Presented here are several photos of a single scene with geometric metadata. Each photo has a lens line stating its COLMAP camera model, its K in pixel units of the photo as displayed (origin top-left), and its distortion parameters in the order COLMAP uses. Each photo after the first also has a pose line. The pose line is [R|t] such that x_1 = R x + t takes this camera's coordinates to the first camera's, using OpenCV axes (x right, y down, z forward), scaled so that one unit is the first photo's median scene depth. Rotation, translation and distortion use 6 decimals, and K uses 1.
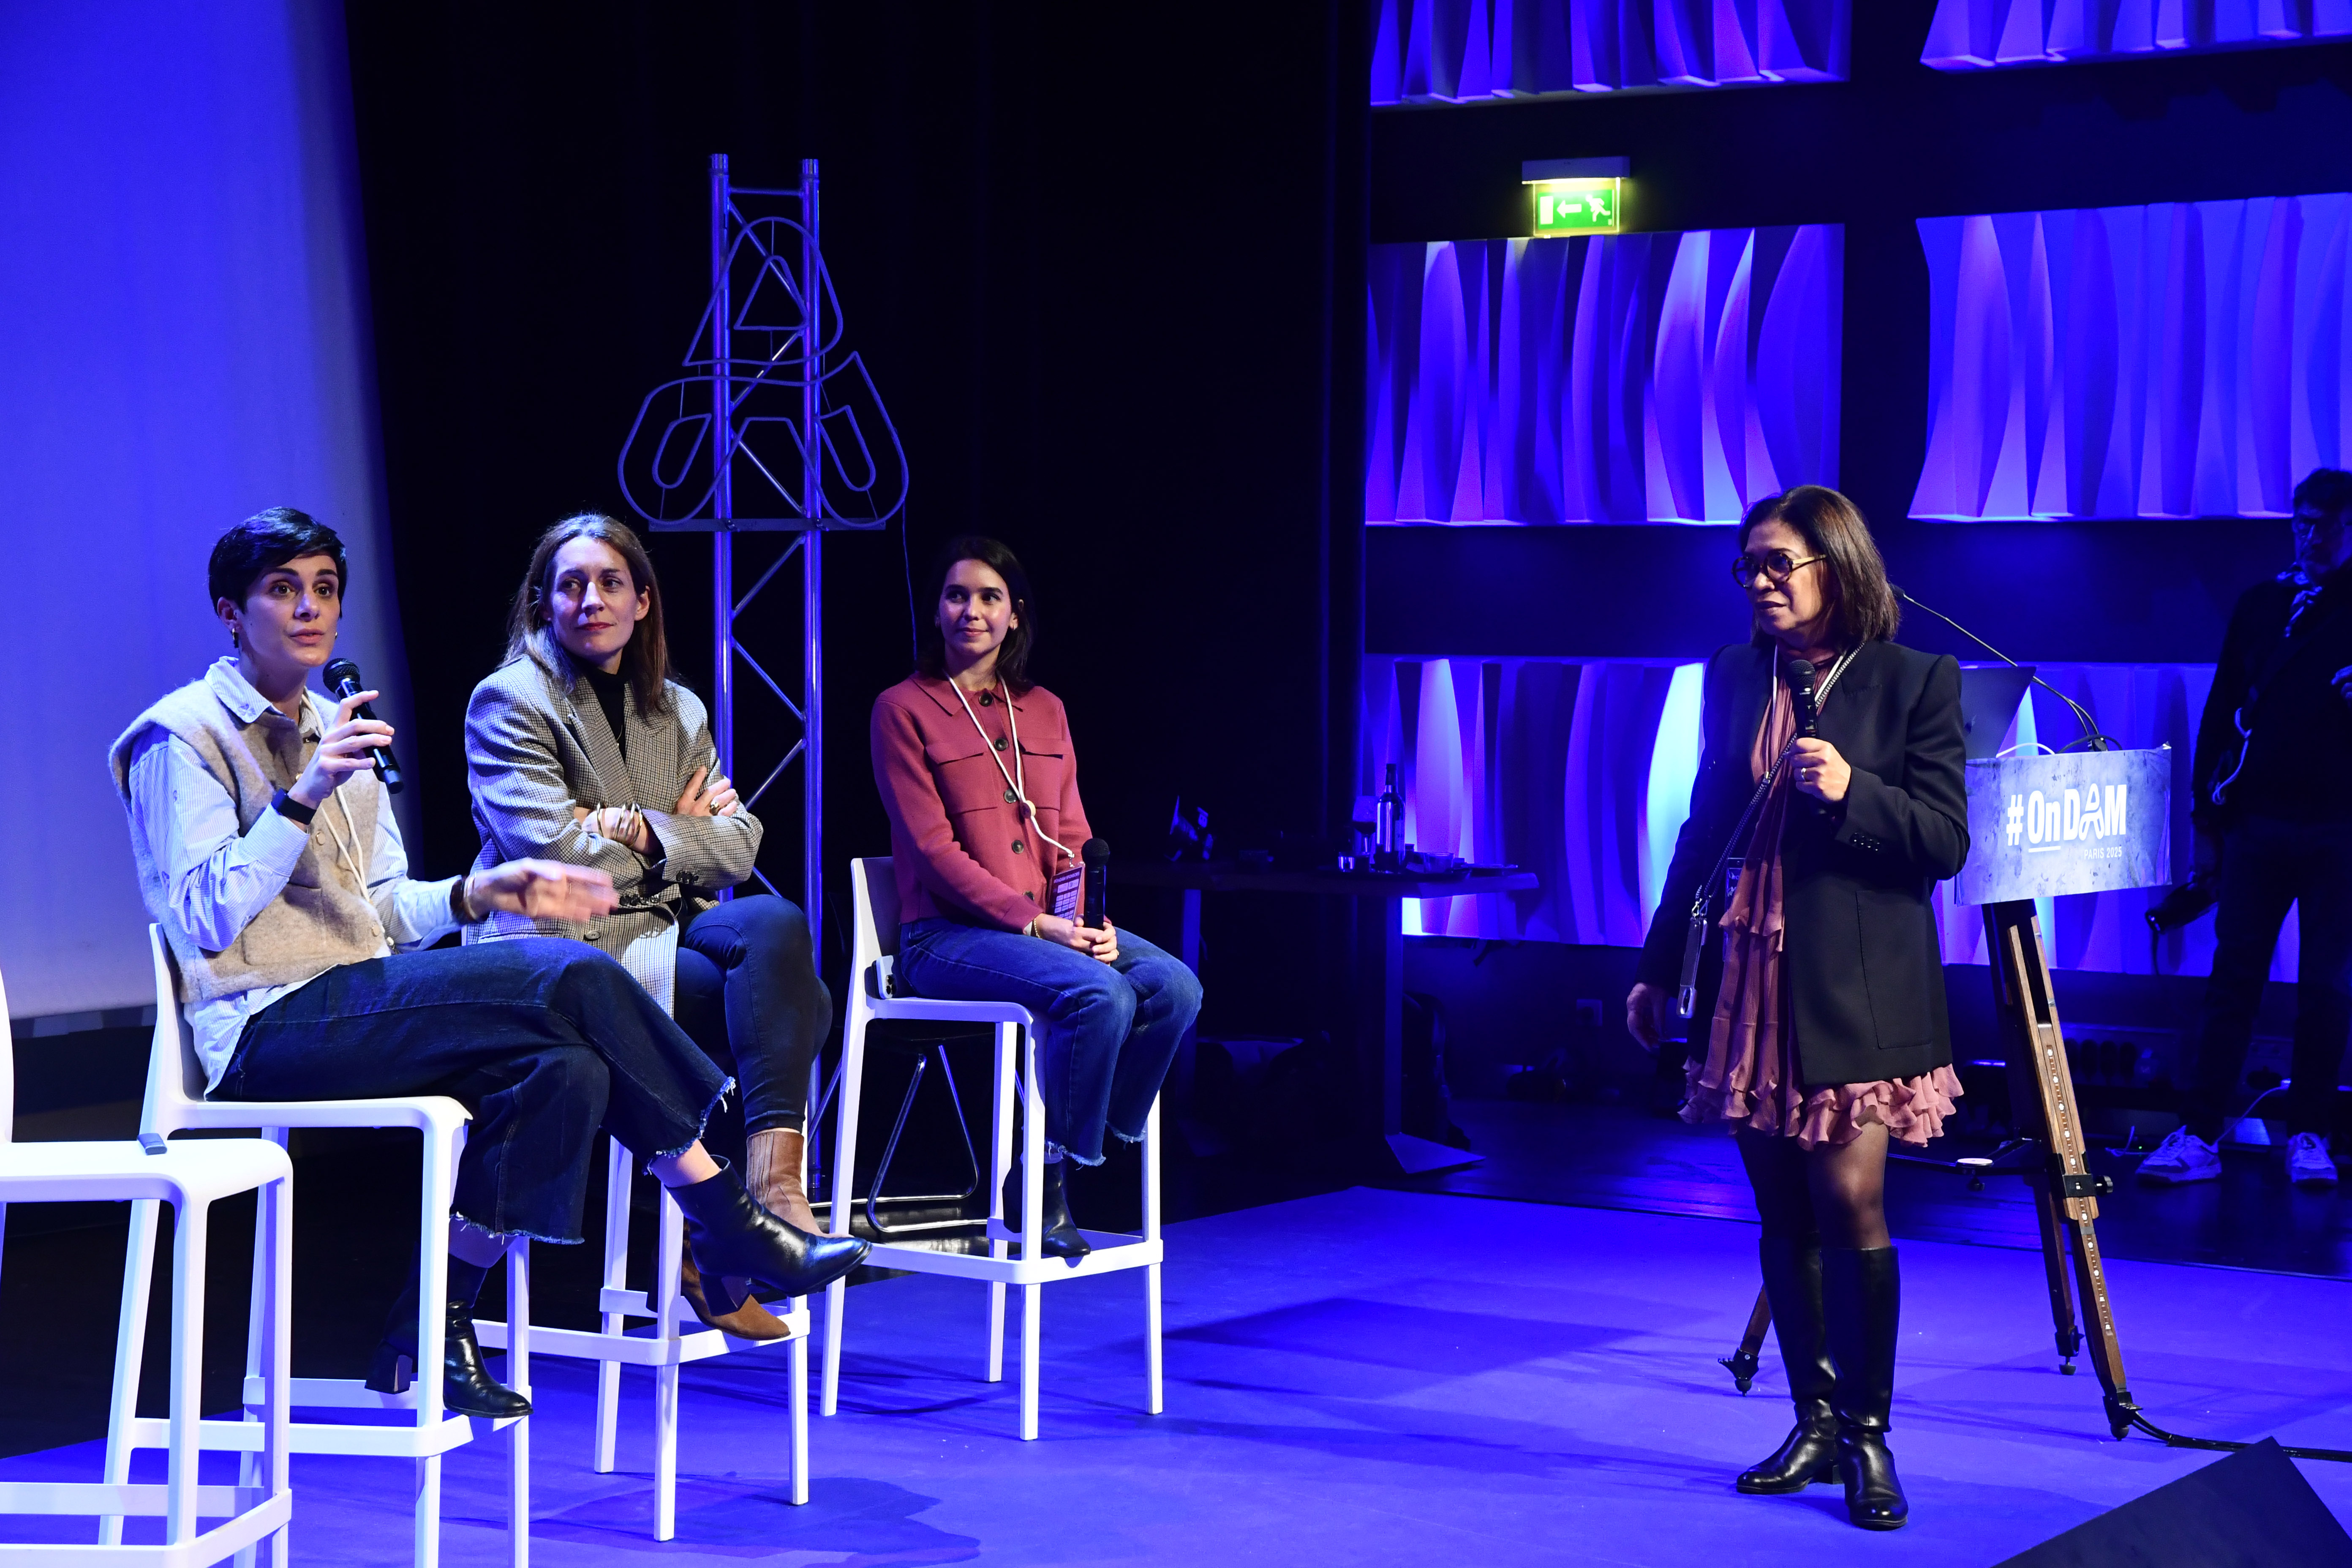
lens RADIAL K [[5140.3, 0, 1259.7], [0, 5140.3, 846.7], [0, 0, 1]] dist [0.500758, 0.000000]
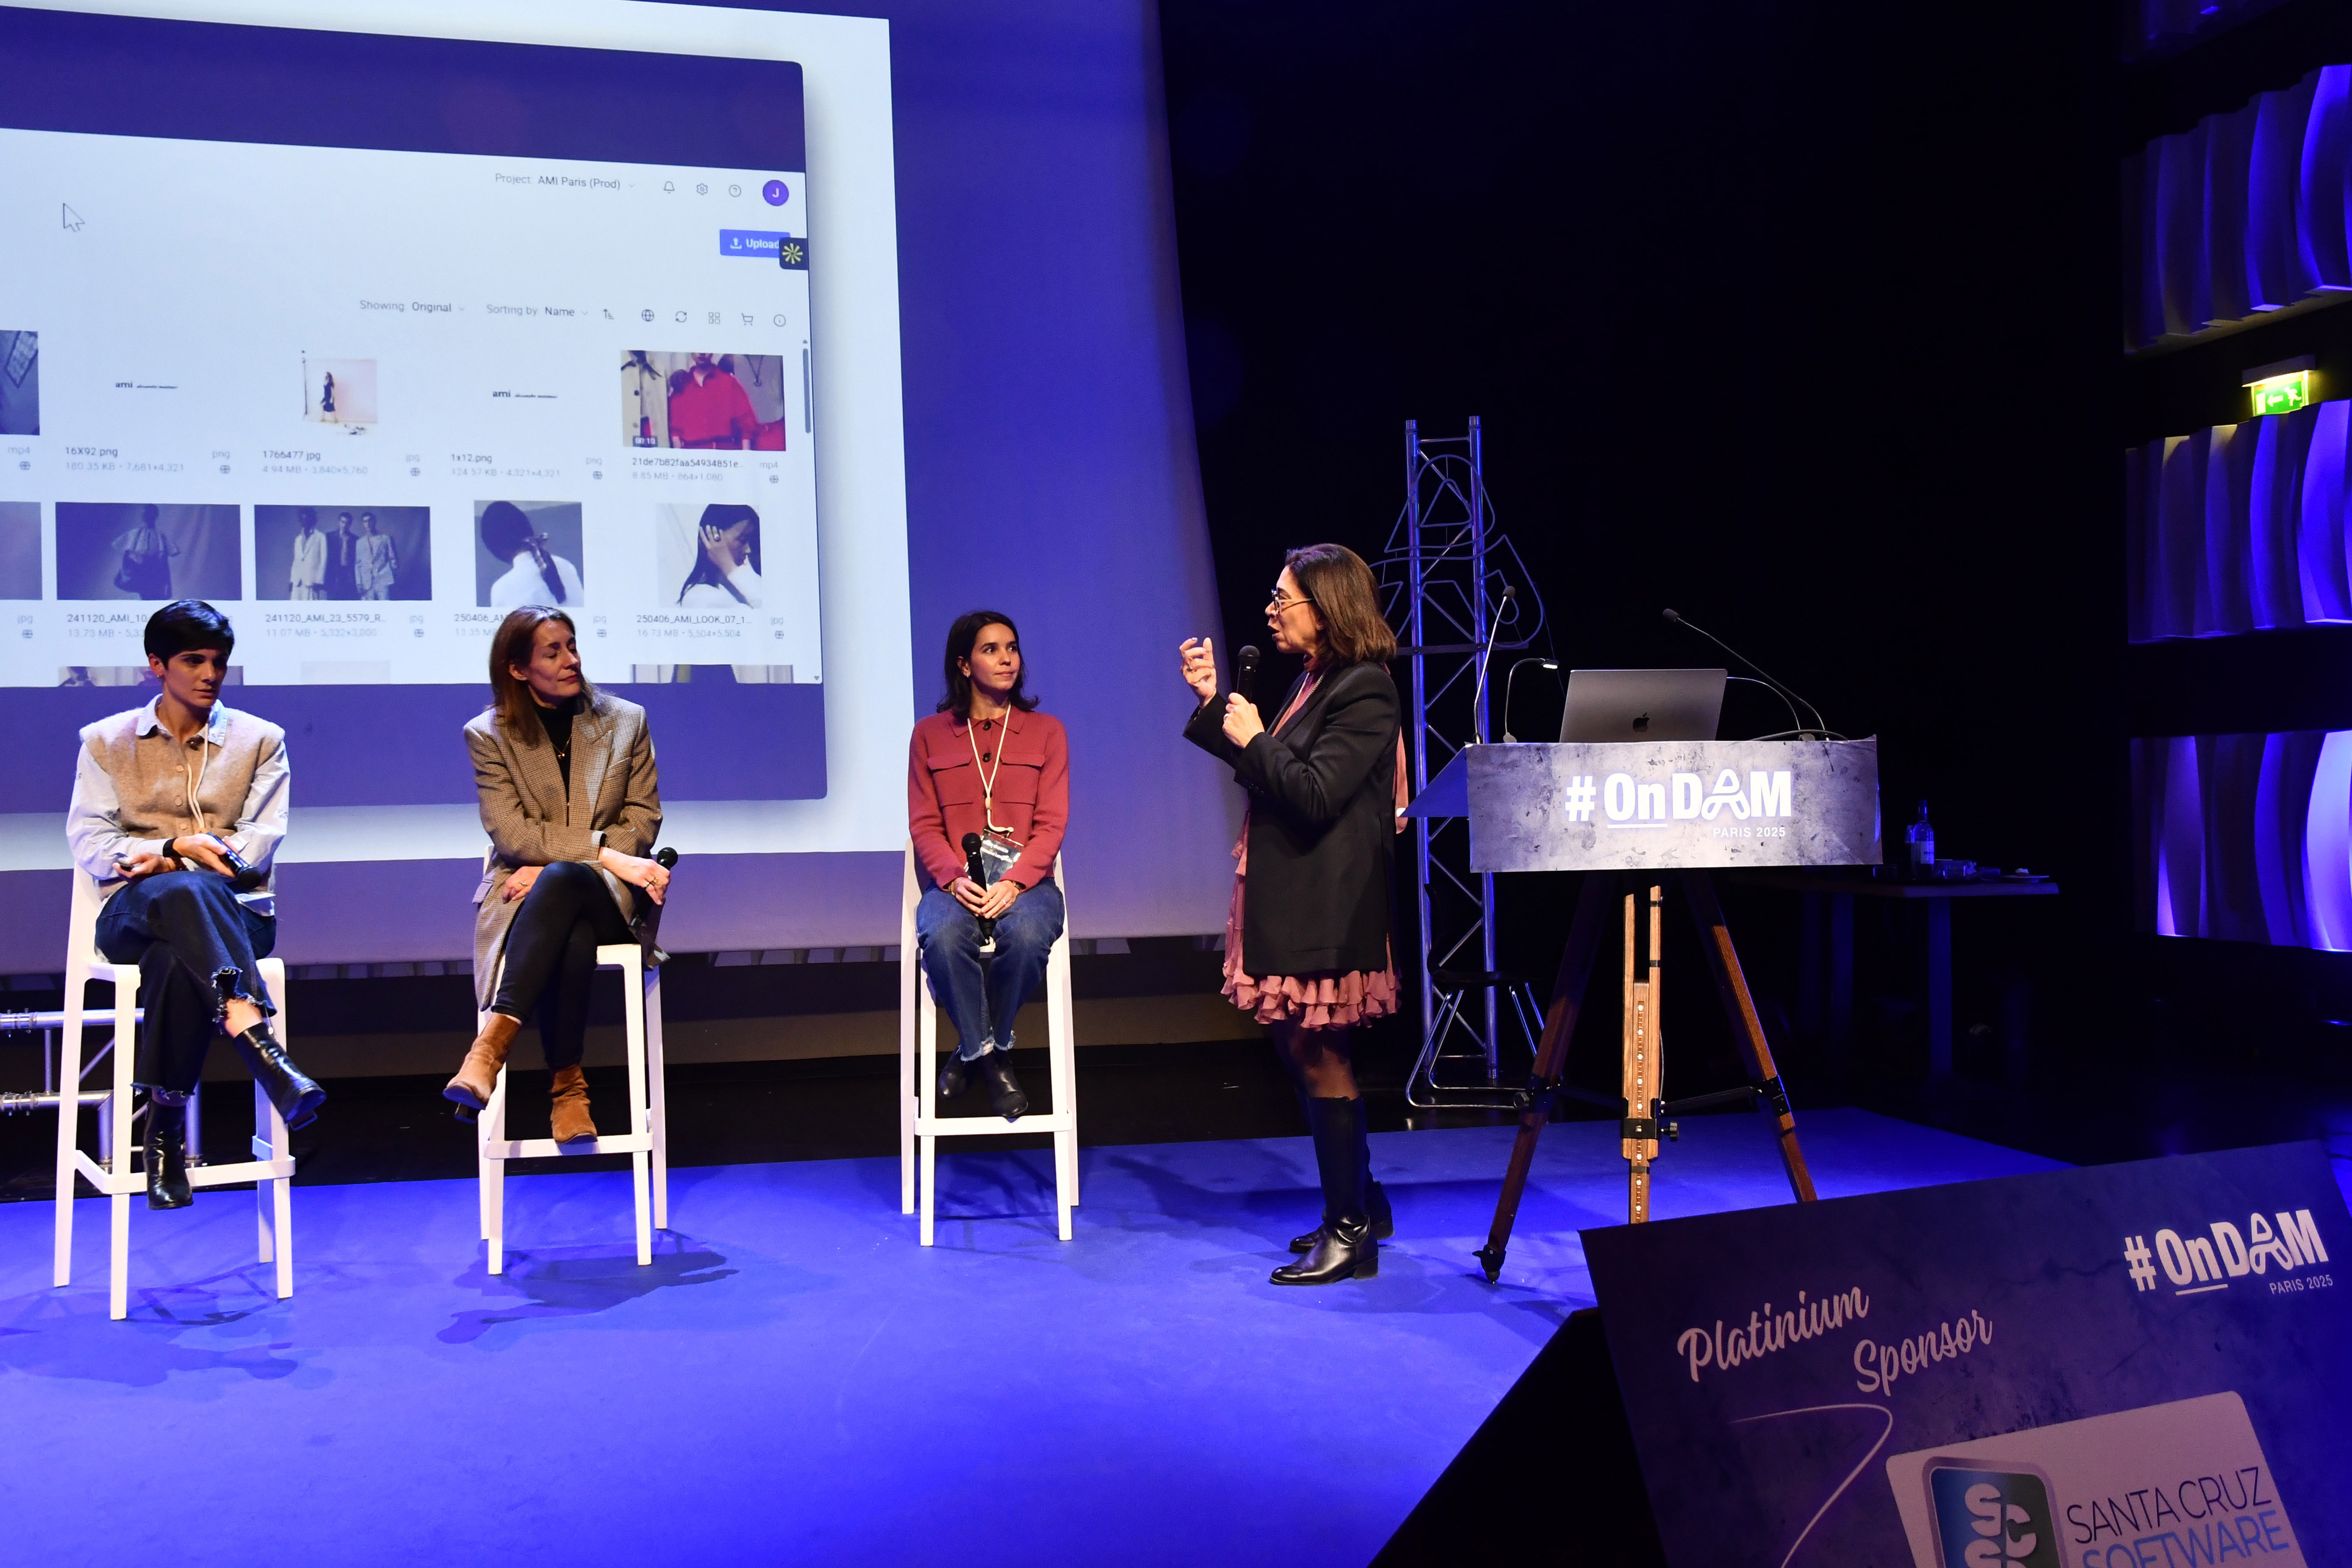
lens RADIAL K [[2345.9, 0, 1162.2], [0, 2345.9, 750.1], [0, 0, 1]] dist [0.028533, 0.000000]
pose [[0.707557, -0.030999, -0.705976, 0.435055], [-0.018851, 0.997854, -0.062707, 0.017891], [0.706405, 0.057677, 0.705454, 0.561455]]
